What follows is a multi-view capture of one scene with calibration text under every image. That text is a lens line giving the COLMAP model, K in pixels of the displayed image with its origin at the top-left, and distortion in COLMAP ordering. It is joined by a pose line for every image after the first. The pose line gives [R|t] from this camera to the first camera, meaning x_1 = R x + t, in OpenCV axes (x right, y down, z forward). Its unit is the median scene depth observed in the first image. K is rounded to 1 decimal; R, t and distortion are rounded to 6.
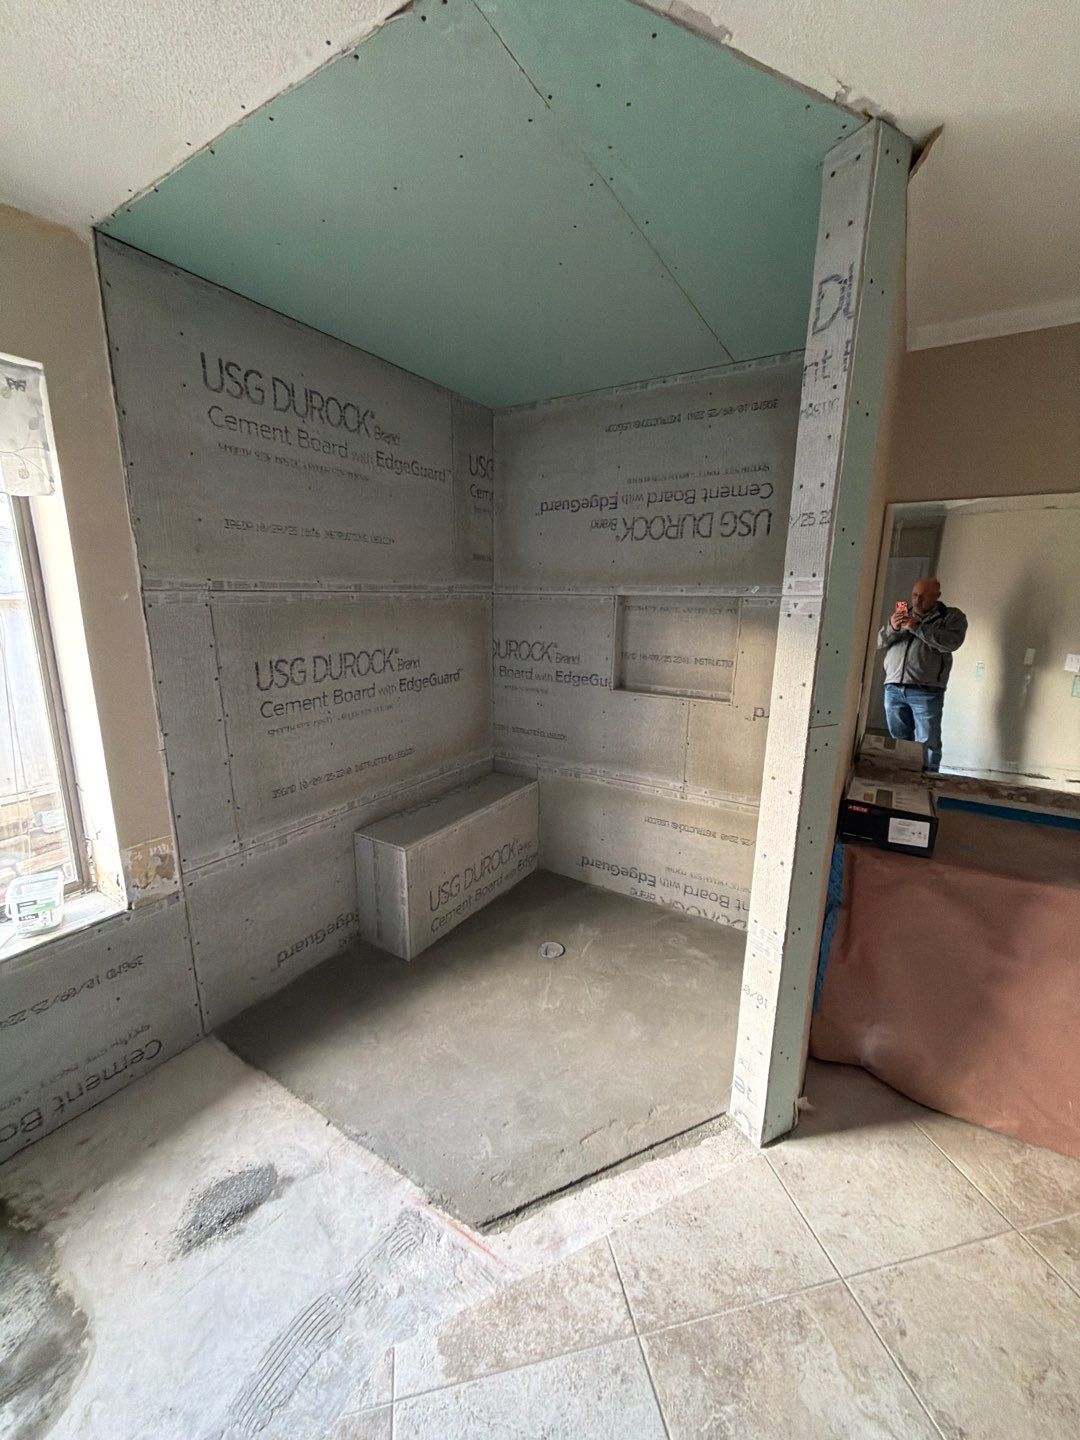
lens RADIAL K [[571.0, 0, 539.2], [0, 571.0, 719.7], [0, 0, 1]] dist [0.000914, -0.000254]
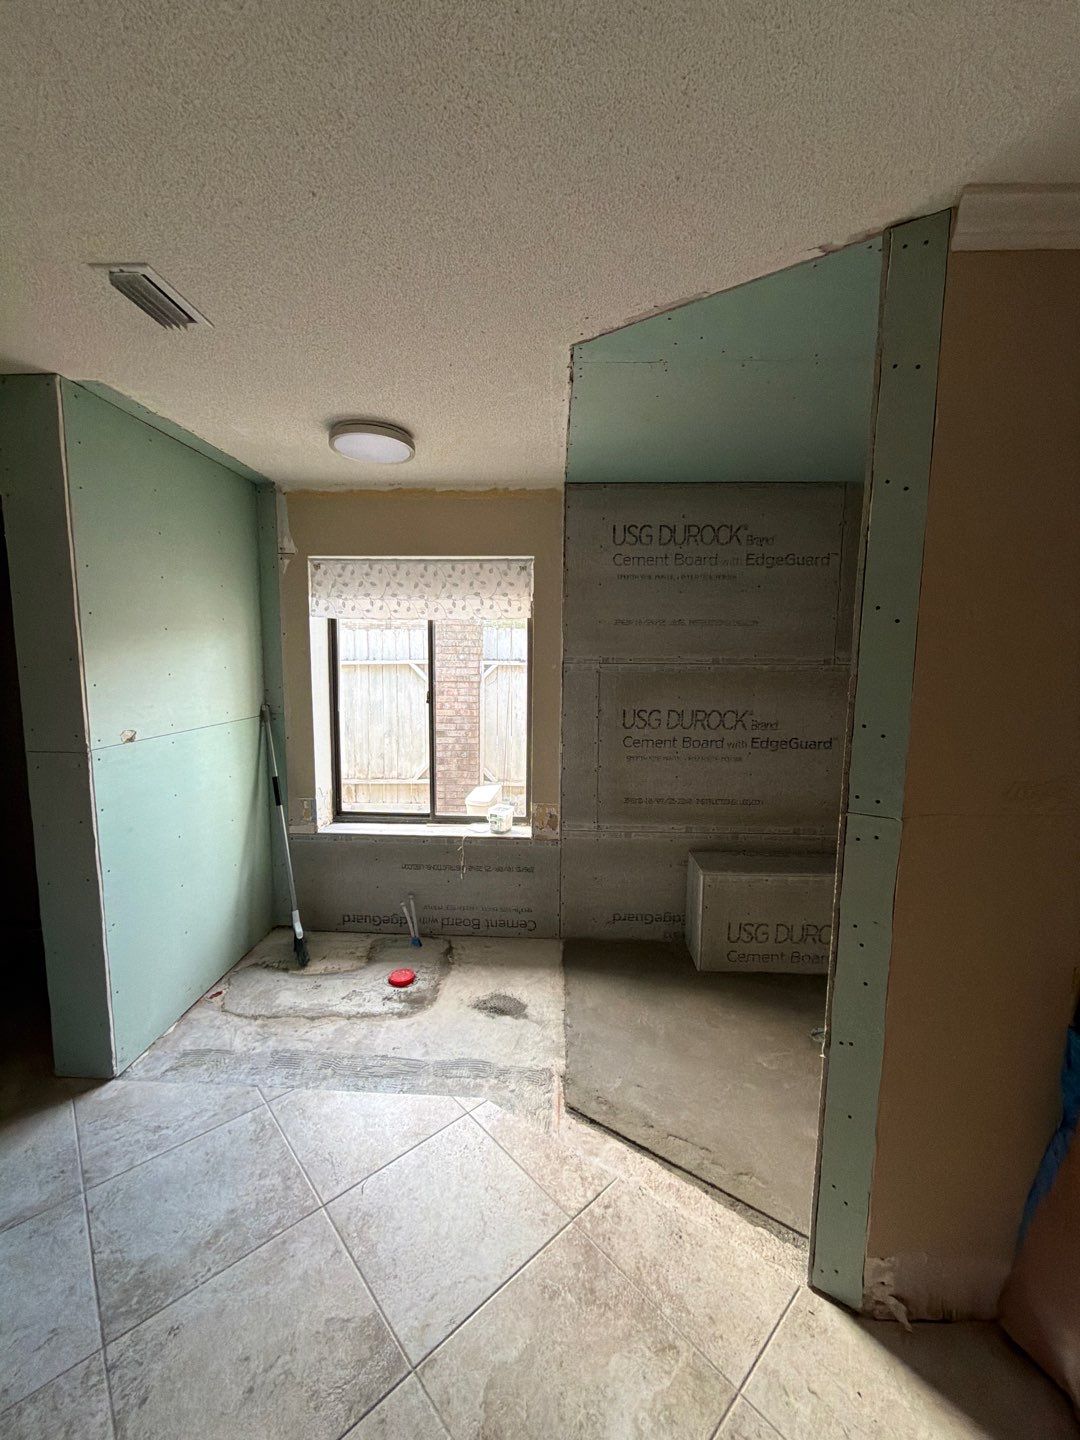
lens RADIAL K [[571.0, 0, 541.1], [0, 571.0, 720.9], [0, 0, 1]] dist [0.000914, -0.000254]
pose [[0.503095, 0.094300, -0.859071, 0.789025], [-0.190430, 0.981694, -0.003760, -0.026306], [0.842990, 0.165485, 0.511843, 0.048852]]
